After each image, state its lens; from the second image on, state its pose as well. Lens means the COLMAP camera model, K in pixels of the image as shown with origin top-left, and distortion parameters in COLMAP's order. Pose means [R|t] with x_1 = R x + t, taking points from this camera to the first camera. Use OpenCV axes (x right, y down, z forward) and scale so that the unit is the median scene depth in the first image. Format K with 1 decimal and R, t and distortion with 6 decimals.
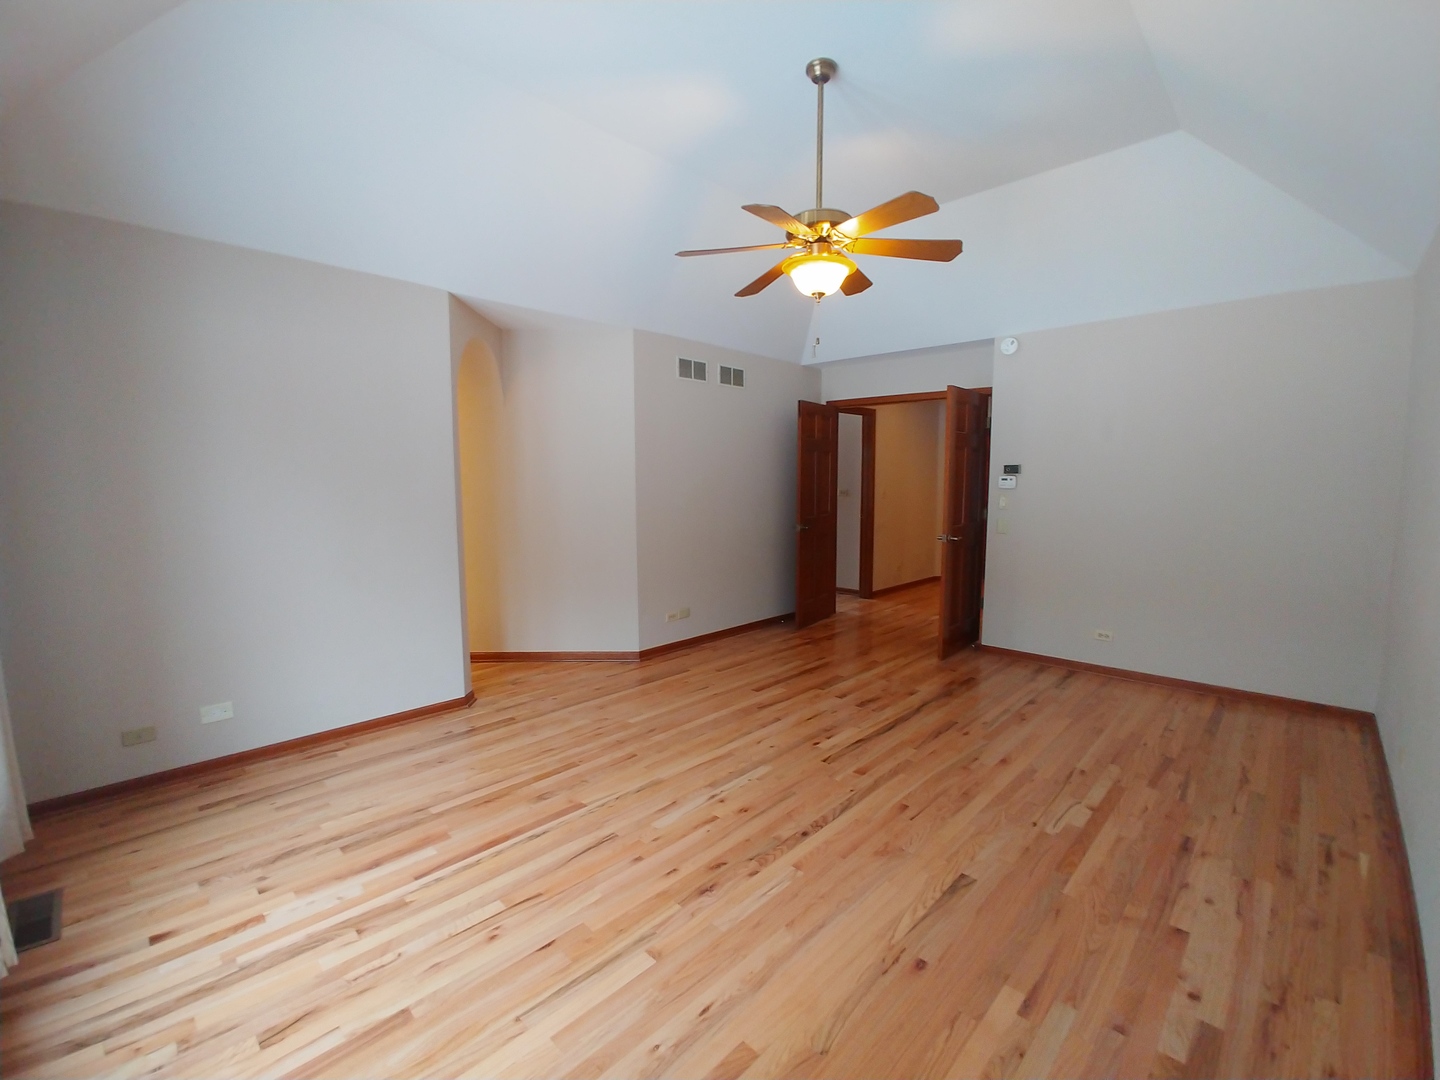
lens RADIAL K [[627.2, 0, 715.7], [0, 627.2, 529.3], [0, 0, 1]] dist [-0.034404, 0.004590]
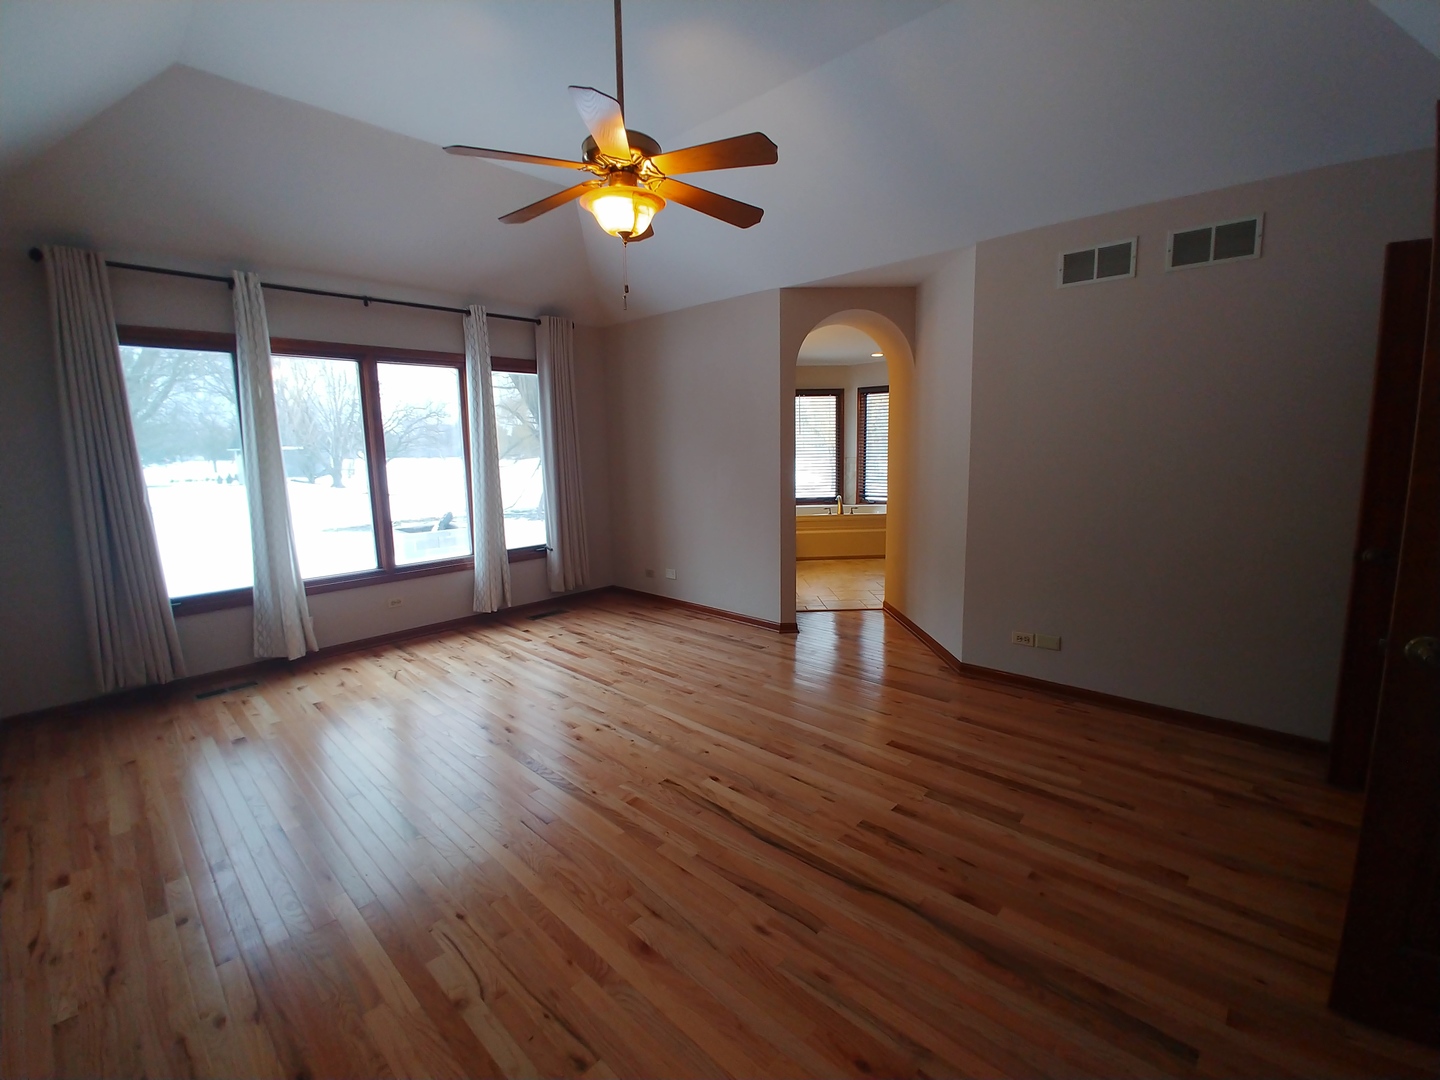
lens RADIAL K [[627.2, 0, 715.7], [0, 627.2, 529.3], [0, 0, 1]] dist [-0.034404, 0.004590]
pose [[0.017079, 0.135519, -0.990628, 1.034347], [-0.064828, 0.988837, 0.134156, -0.092482], [0.997750, 0.061929, 0.025674, 1.088956]]
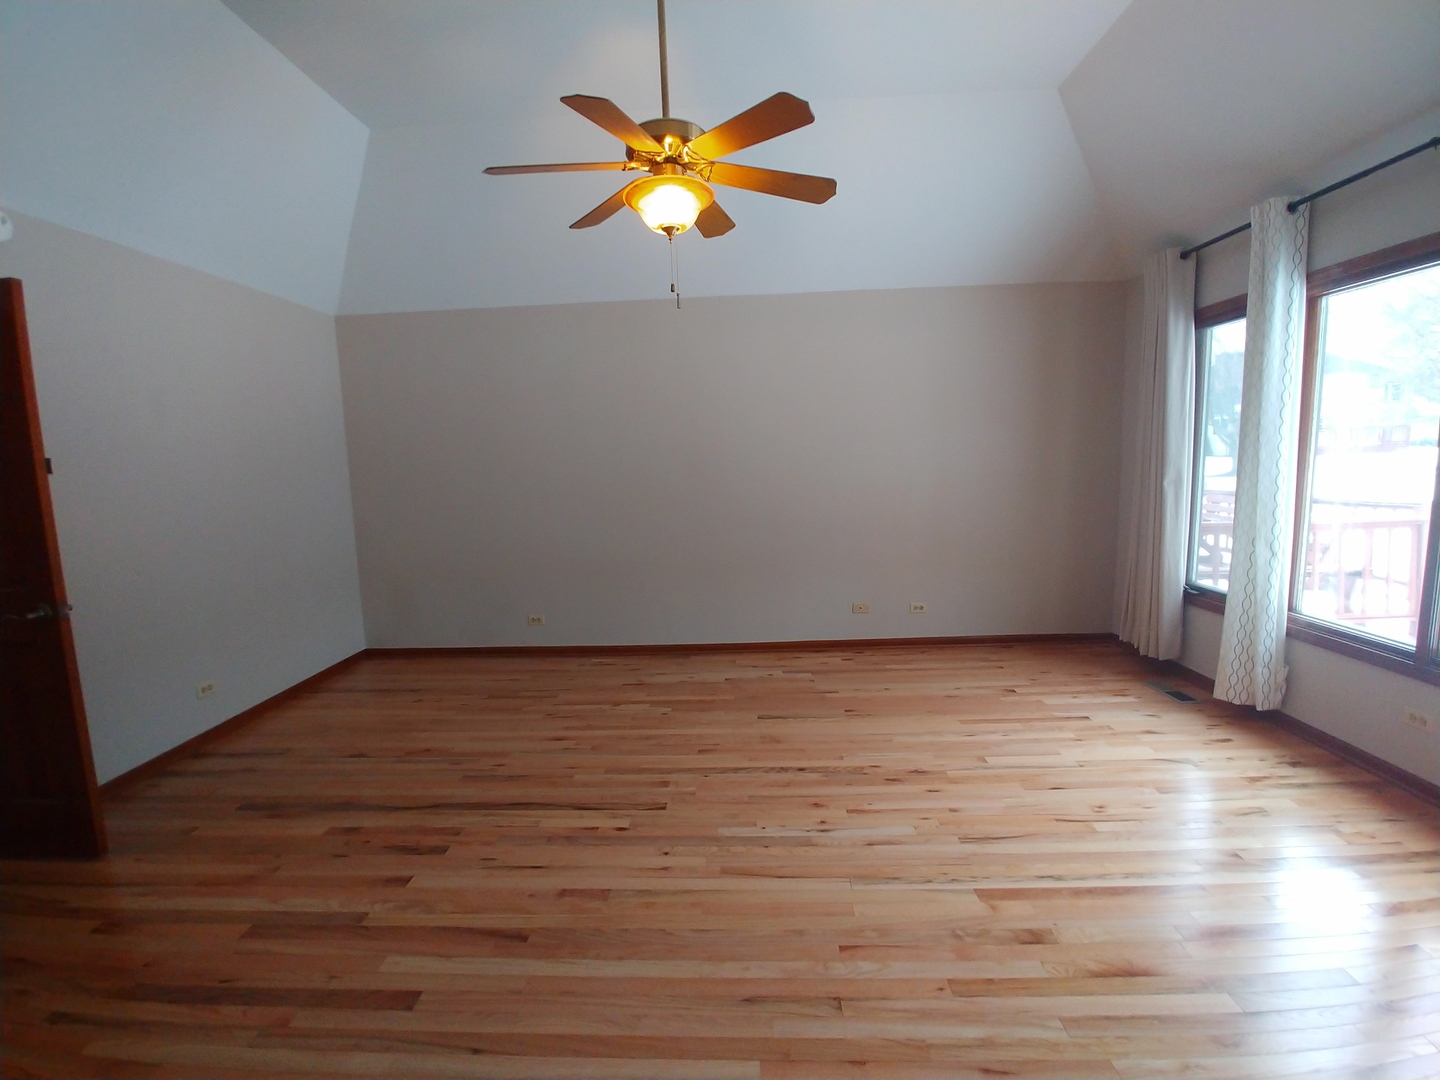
lens RADIAL K [[627.2, 0, 715.7], [0, 627.2, 529.3], [0, 0, 1]] dist [-0.034404, 0.004590]
pose [[-0.666409, -0.058470, 0.743290, -0.481789], [0.099584, 0.981008, 0.166454, -0.119555], [-0.738906, 0.184947, -0.647930, 1.496850]]
